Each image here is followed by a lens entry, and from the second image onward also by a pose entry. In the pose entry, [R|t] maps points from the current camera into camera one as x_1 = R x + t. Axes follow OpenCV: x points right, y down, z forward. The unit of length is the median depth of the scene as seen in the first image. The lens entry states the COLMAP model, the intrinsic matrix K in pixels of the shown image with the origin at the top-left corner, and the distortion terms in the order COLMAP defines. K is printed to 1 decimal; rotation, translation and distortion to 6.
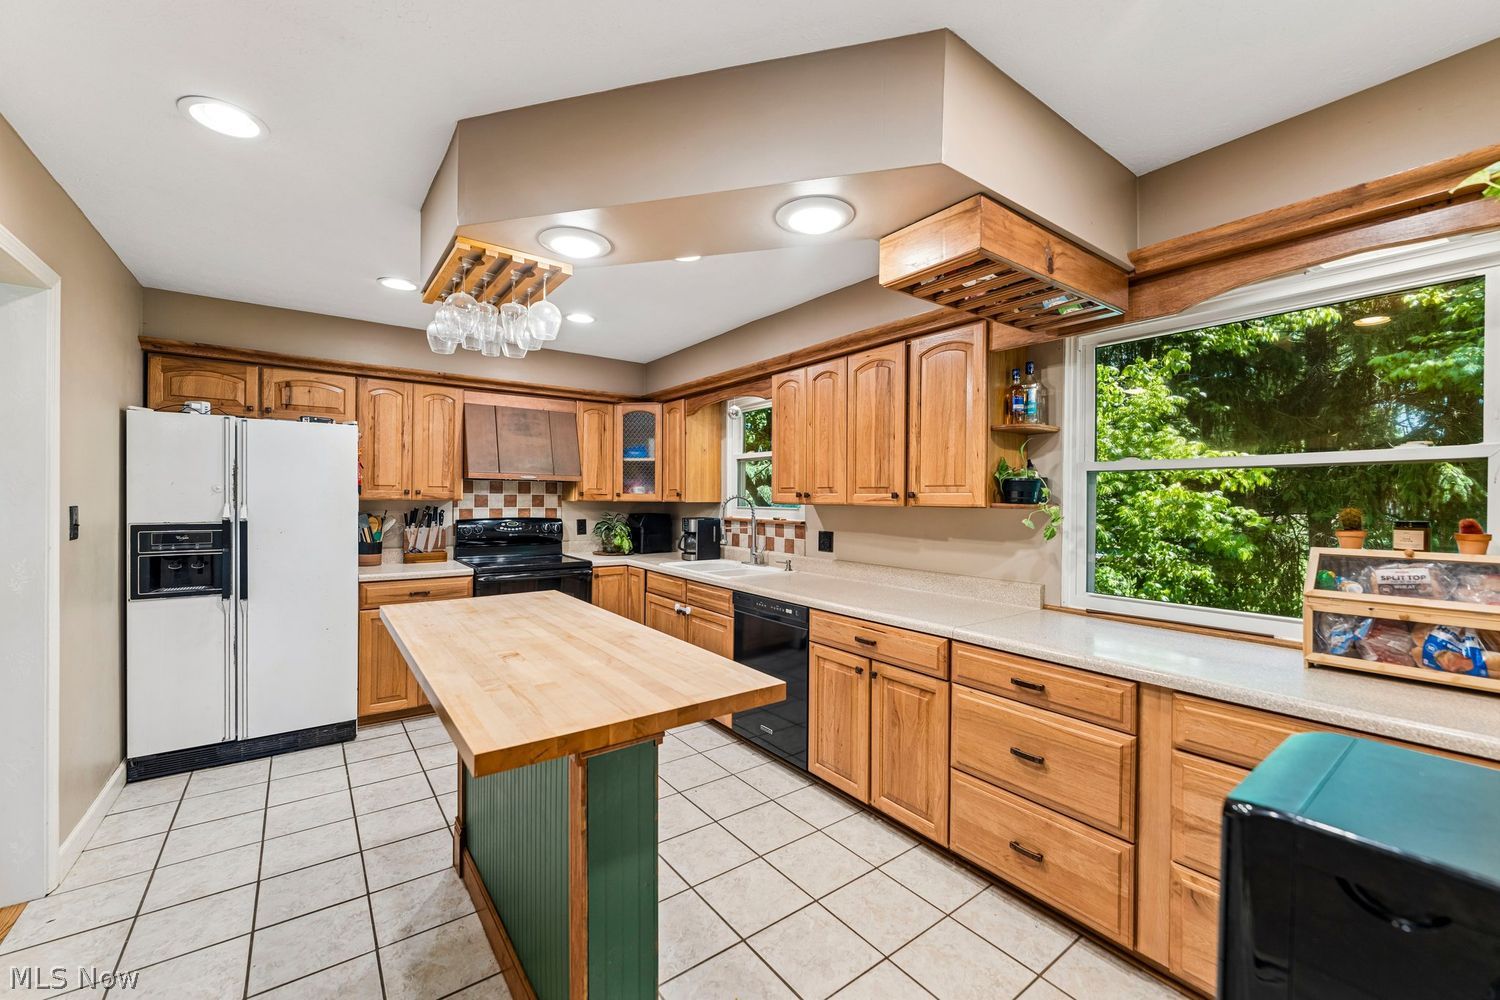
lens RADIAL K [[597.6, 0, 738.5], [0, 597.6, 498.7], [0, 0, 1]] dist [-0.000499, 0.000193]
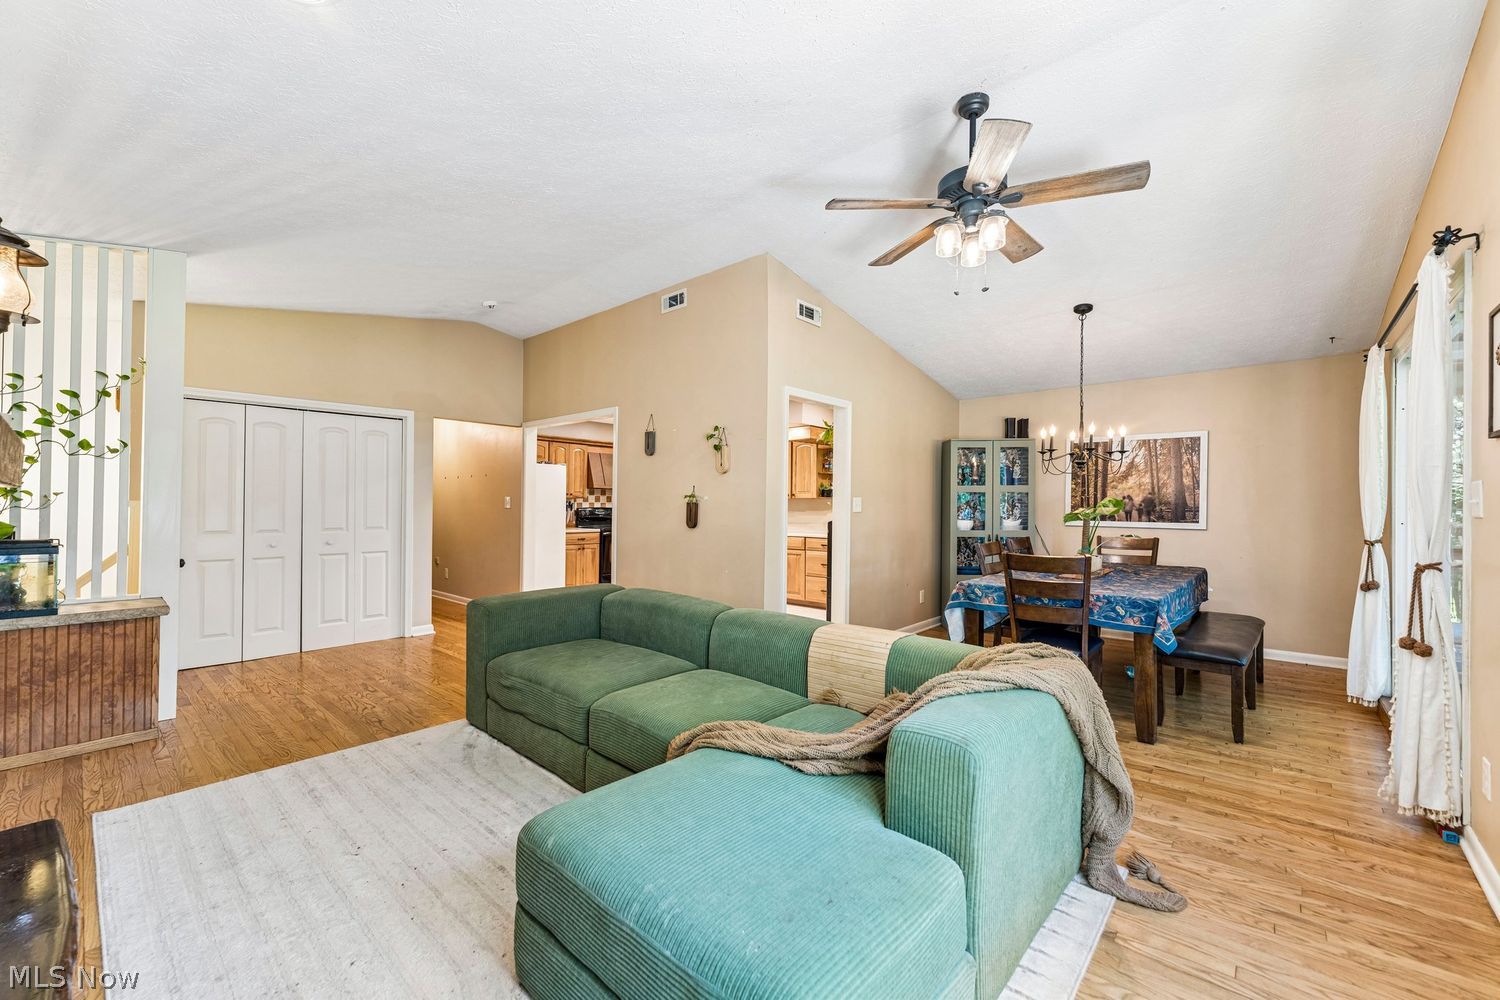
lens RADIAL K [[597.6, 0, 746.6], [0, 597.6, 501.8], [0, 0, 1]] dist [-0.000499, 0.000193]
pose [[0.974904, -0.000398, 0.222626, -0.414869], [0.002616, 0.999950, -0.009672, 0.039889], [-0.222611, 0.010012, 0.974856, -1.278193]]
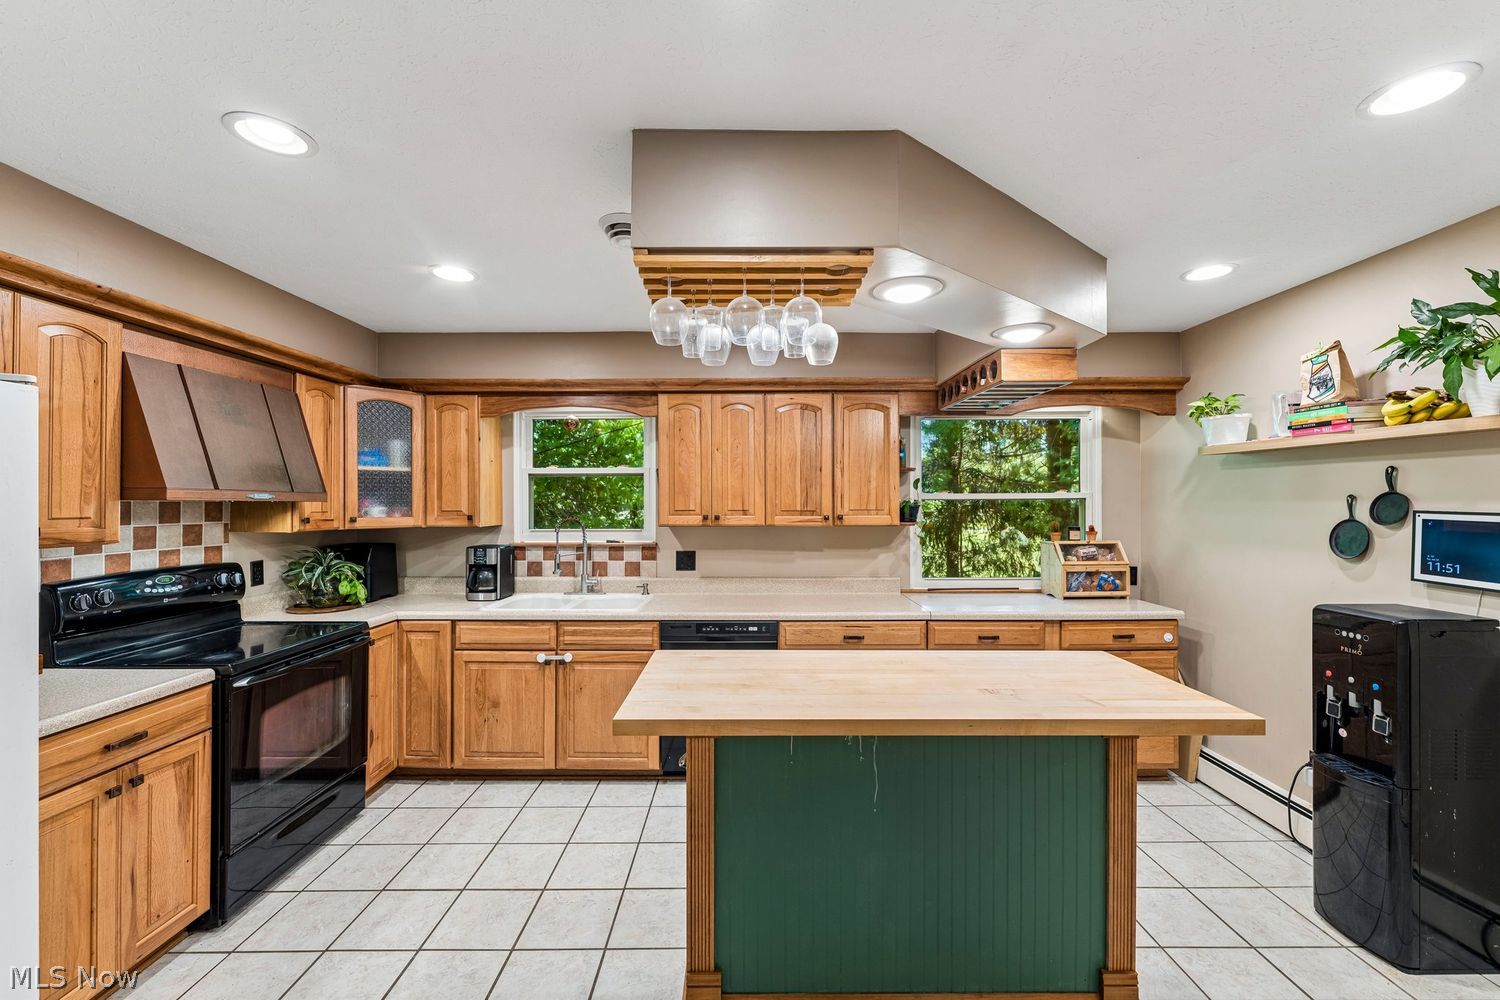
lens RADIAL K [[597.6, 0, 740.9], [0, 597.6, 498.6], [0, 0, 1]] dist [-0.000499, 0.000193]
pose [[0.589789, -0.004041, 0.807548, -0.608085], [0.008801, 0.999960, -0.001424, -0.032301], [-0.807510, 0.007947, 0.589801, 0.302660]]
